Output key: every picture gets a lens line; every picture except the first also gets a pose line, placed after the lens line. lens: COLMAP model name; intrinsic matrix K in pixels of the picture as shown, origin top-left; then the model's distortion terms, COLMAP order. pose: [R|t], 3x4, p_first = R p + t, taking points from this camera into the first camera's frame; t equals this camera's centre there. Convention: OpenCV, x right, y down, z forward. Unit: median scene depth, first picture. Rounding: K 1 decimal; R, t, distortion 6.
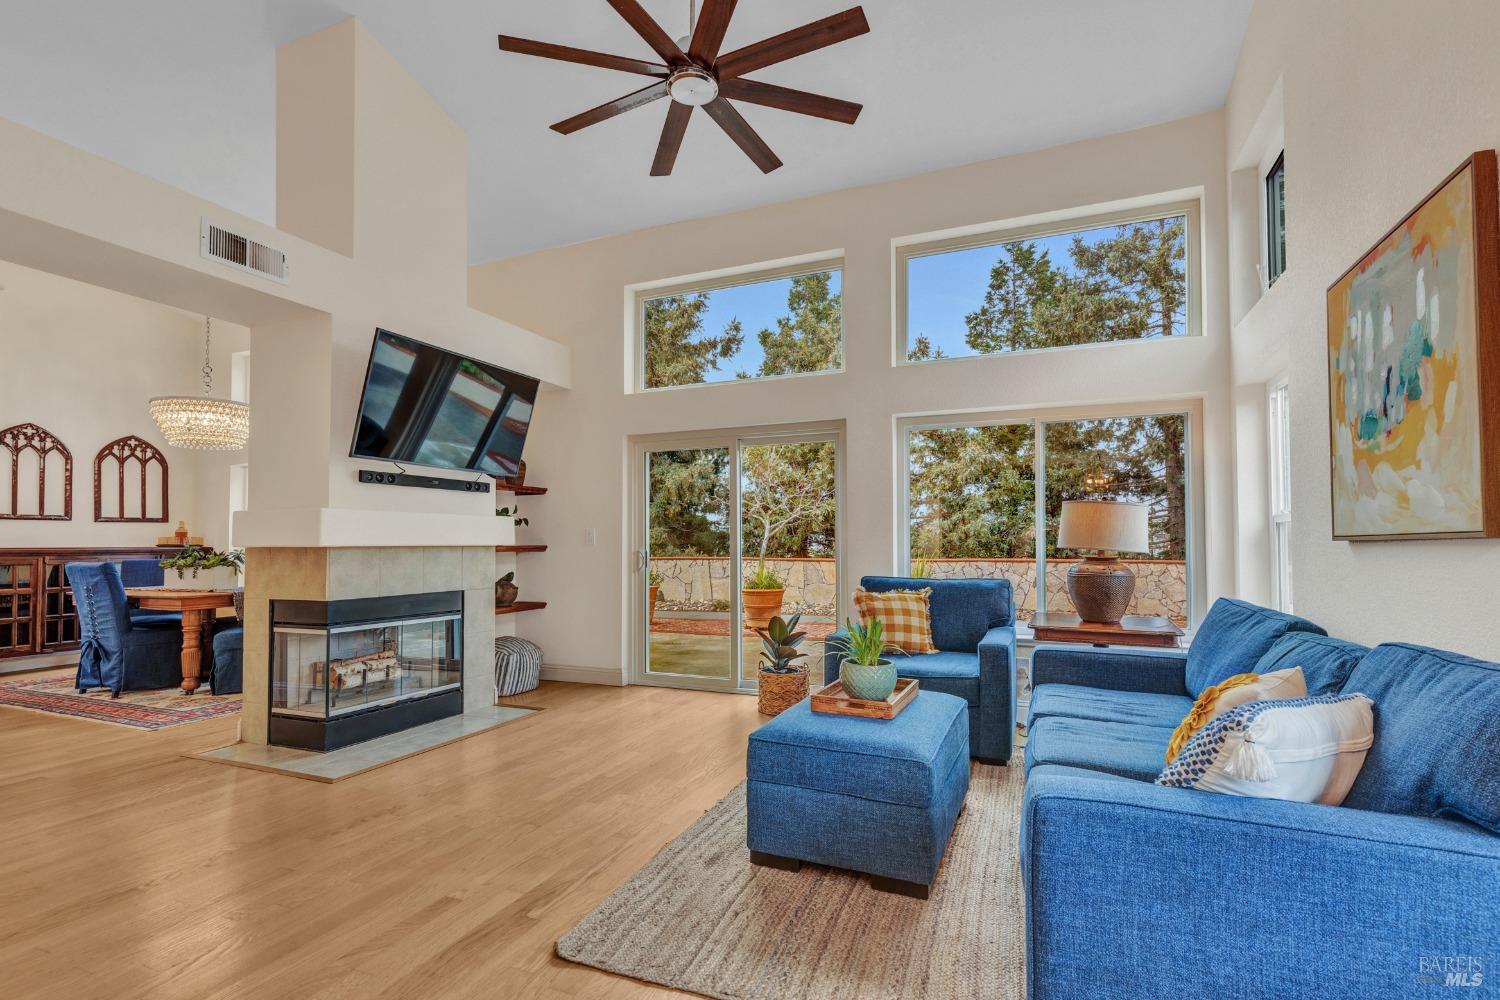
lens RADIAL K [[681.8, 0, 760.1], [0, 681.8, 524.8], [0, 0, 1]] dist [-0.001332, 0.000999]
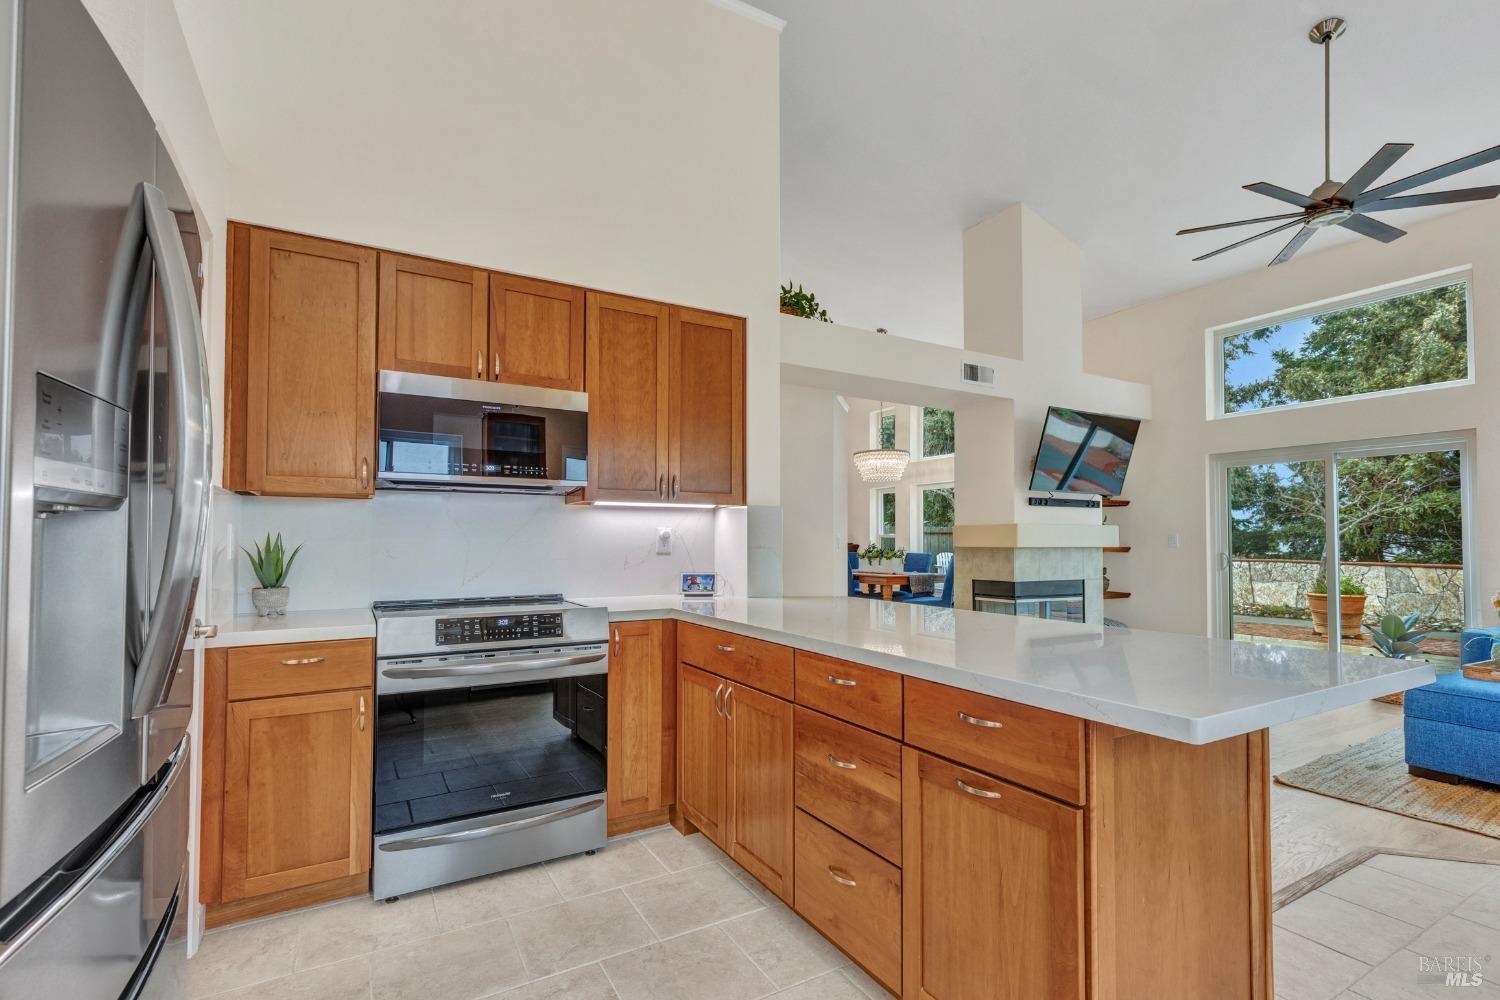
lens RADIAL K [[681.8, 0, 766.9], [0, 681.8, 517.8], [0, 0, 1]] dist [-0.001332, 0.000999]
pose [[0.794696, -0.012312, -0.606883, -0.126040], [0.008640, 0.999922, -0.008973, -0.026000], [0.606947, 0.001888, 0.794740, -0.577594]]
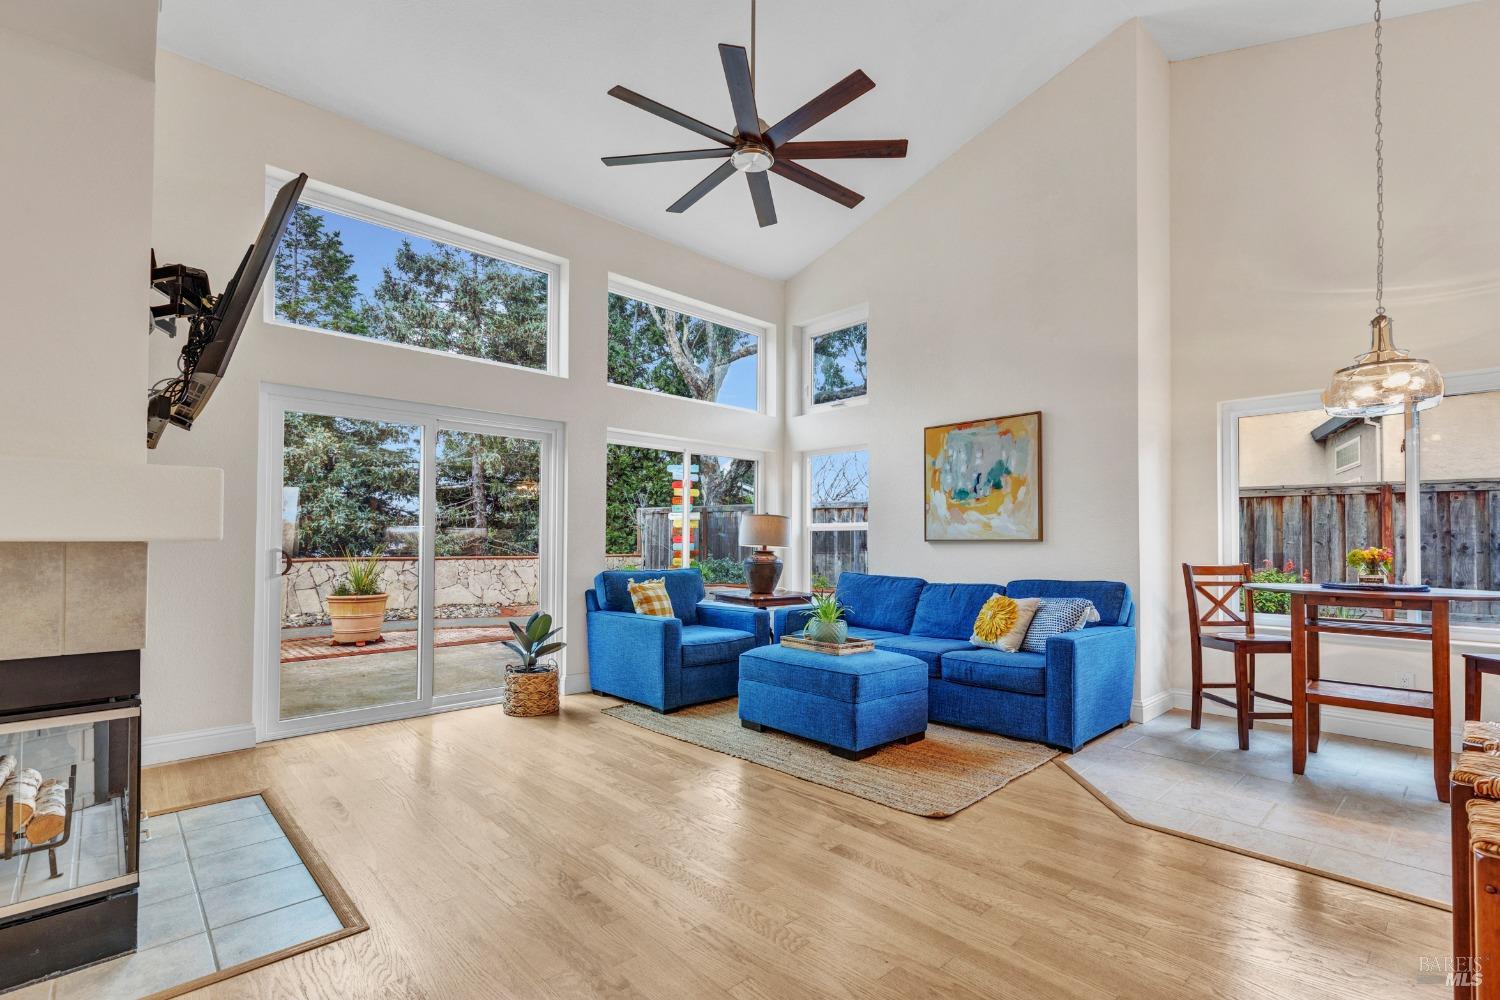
lens RADIAL K [[681.8, 0, 755.7], [0, 681.8, 534.6], [0, 0, 1]] dist [-0.001332, 0.000999]
pose [[0.403782, 0.020115, 0.914634, -0.856591], [-0.039696, 0.999202, -0.004450, 0.019072], [-0.913994, -0.034511, 0.404258, 0.373231]]
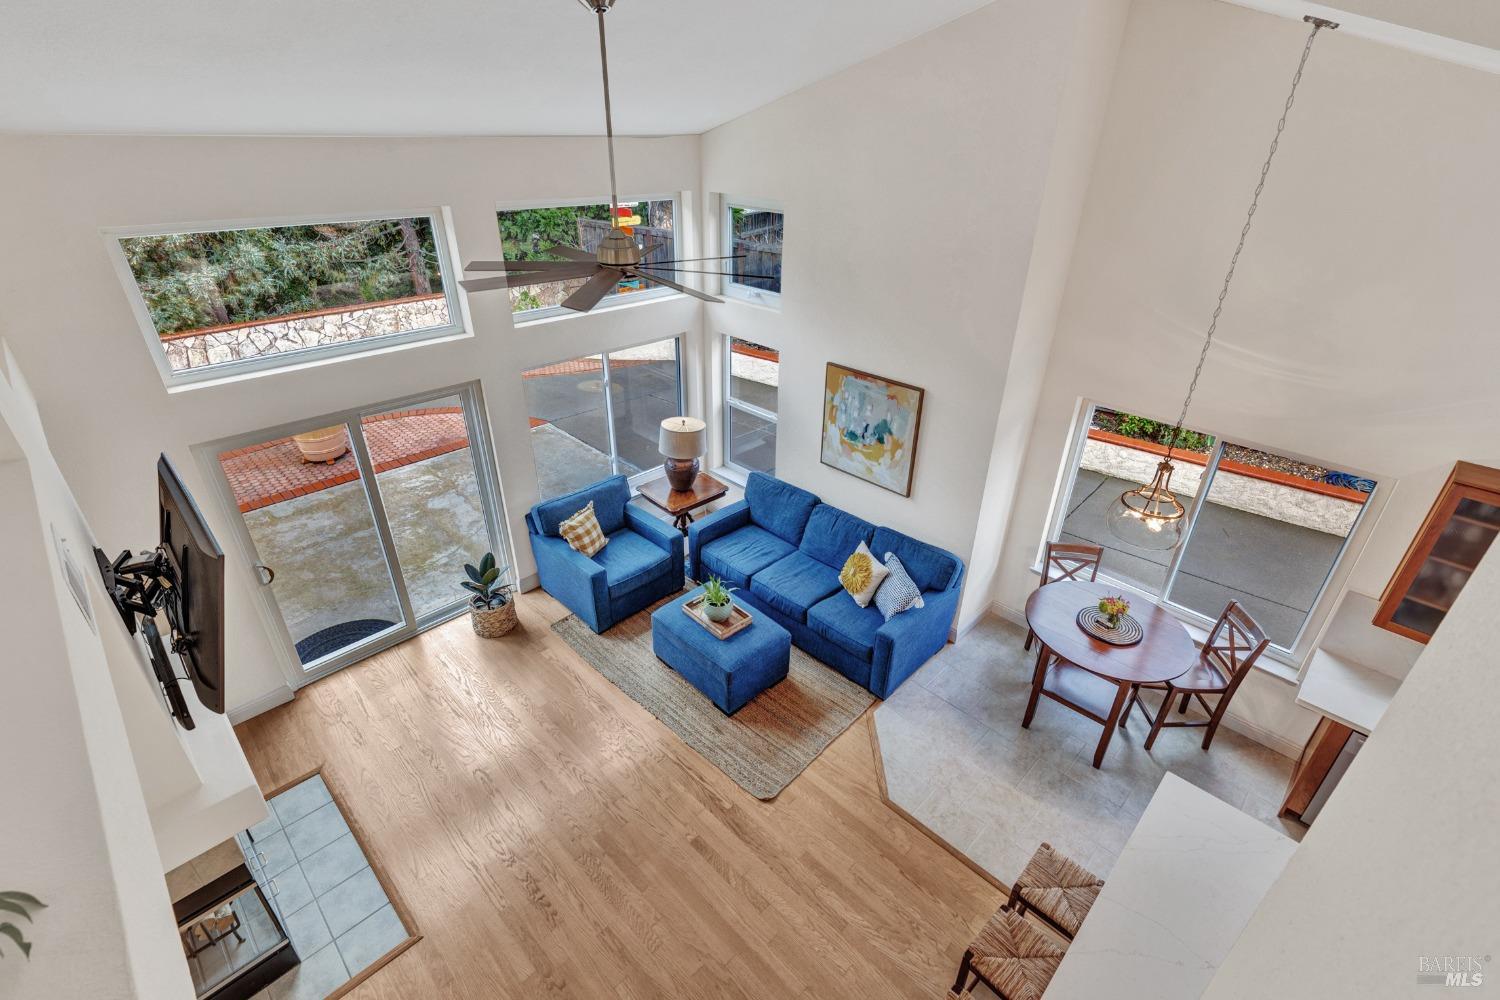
lens RADIAL K [[681.8, 0, 757.3], [0, 681.8, 500.0], [0, 0, 1]] dist [-0.001332, 0.000999]
pose [[0.370090, -0.440830, 0.817743, -0.832448], [-0.048735, 0.869818, 0.490959, -0.660235], [-0.927717, -0.221552, 0.300427, 0.264355]]
